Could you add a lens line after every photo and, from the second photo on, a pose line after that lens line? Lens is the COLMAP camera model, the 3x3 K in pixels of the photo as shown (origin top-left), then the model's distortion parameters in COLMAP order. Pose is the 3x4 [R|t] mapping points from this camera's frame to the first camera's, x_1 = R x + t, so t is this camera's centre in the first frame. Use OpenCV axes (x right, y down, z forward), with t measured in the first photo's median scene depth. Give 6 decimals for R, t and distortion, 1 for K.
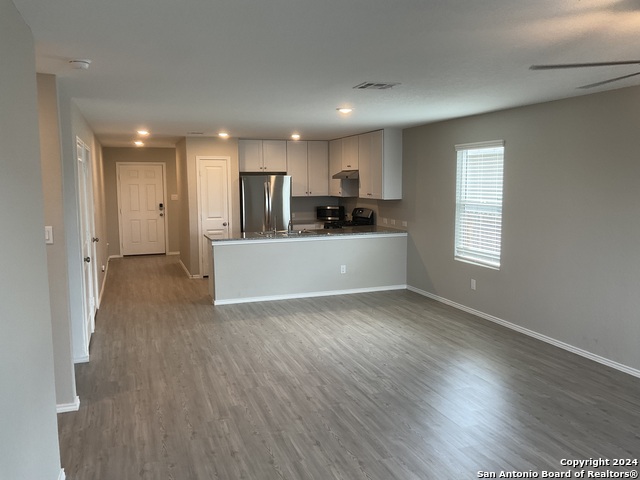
lens RADIAL K [[527.6, 0, 318.0], [0, 527.6, 238.7], [0, 0, 1]] dist [0.058451, -0.103395]
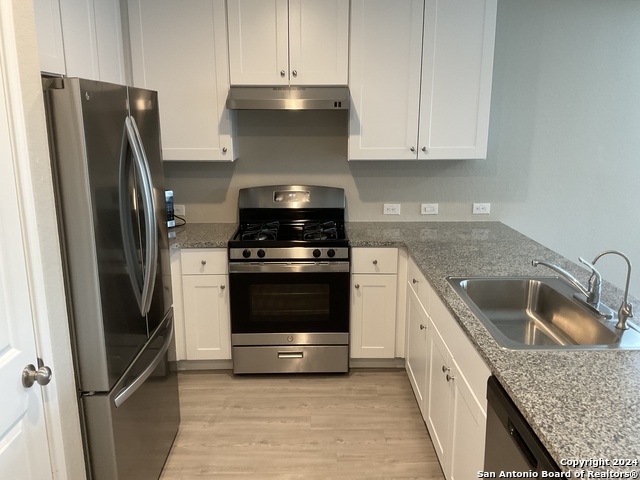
lens RADIAL K [[527.6, 0, 316.9], [0, 527.6, 242.0], [0, 0, 1]] dist [0.058451, -0.103395]
pose [[0.327542, -0.207425, 0.921787, -0.503614], [0.104797, 0.977561, 0.182738, -0.155090], [-0.939007, 0.036746, 0.341930, 1.499167]]
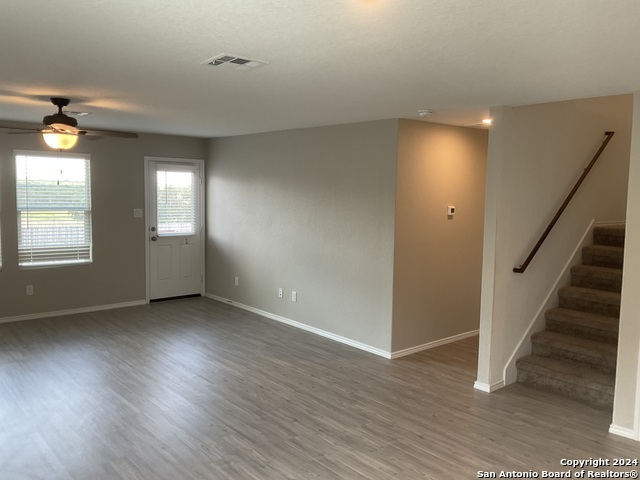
lens RADIAL K [[527.6, 0, 319.3], [0, 527.6, 234.4], [0, 0, 1]] dist [0.058451, -0.103395]
pose [[-0.931043, 0.018859, -0.364421, 0.219258], [-0.054142, 0.980471, 0.189063, -0.161727], [0.360870, 0.195756, -0.911840, 1.405365]]
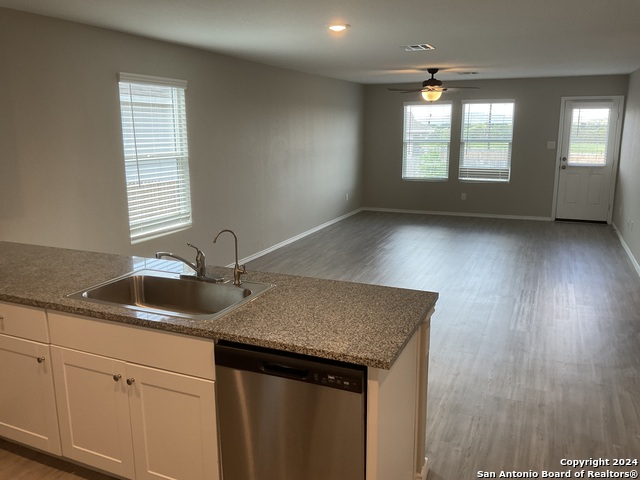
lens RADIAL K [[527.6, 0, 316.2], [0, 527.6, 236.2], [0, 0, 1]] dist [0.058451, -0.103395]
pose [[-0.727204, -0.127977, 0.674386, -0.494435], [0.086835, 0.957422, 0.275323, -0.182315], [-0.680907, 0.258777, -0.685128, 1.706851]]
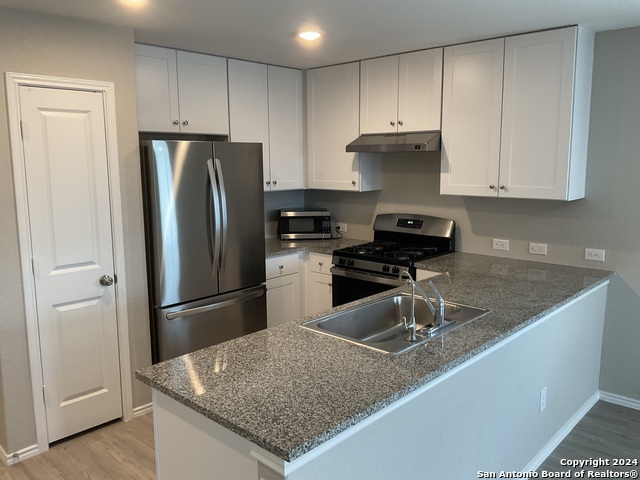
lens RADIAL K [[527.6, 0, 315.9], [0, 527.6, 243.2], [0, 0, 1]] dist [0.058451, -0.103395]
pose [[0.890972, -0.070242, 0.448591, -0.361928], [0.050193, 0.997143, 0.056445, -0.113122], [-0.451275, -0.027775, 0.891953, 1.095636]]
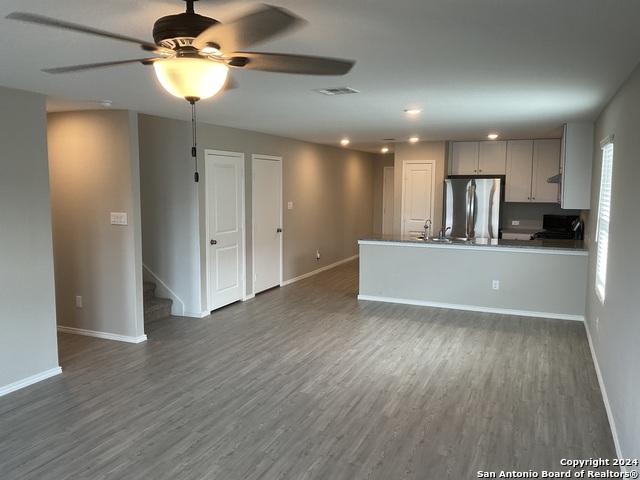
lens RADIAL K [[527.6, 0, 320.9], [0, 527.6, 246.4], [0, 0, 1]] dist [0.058451, -0.103395]
pose [[0.735106, 0.093376, -0.671491, 0.625627], [-0.086711, 0.995284, 0.043475, -0.029802], [0.672384, 0.026267, 0.739736, 0.201724]]
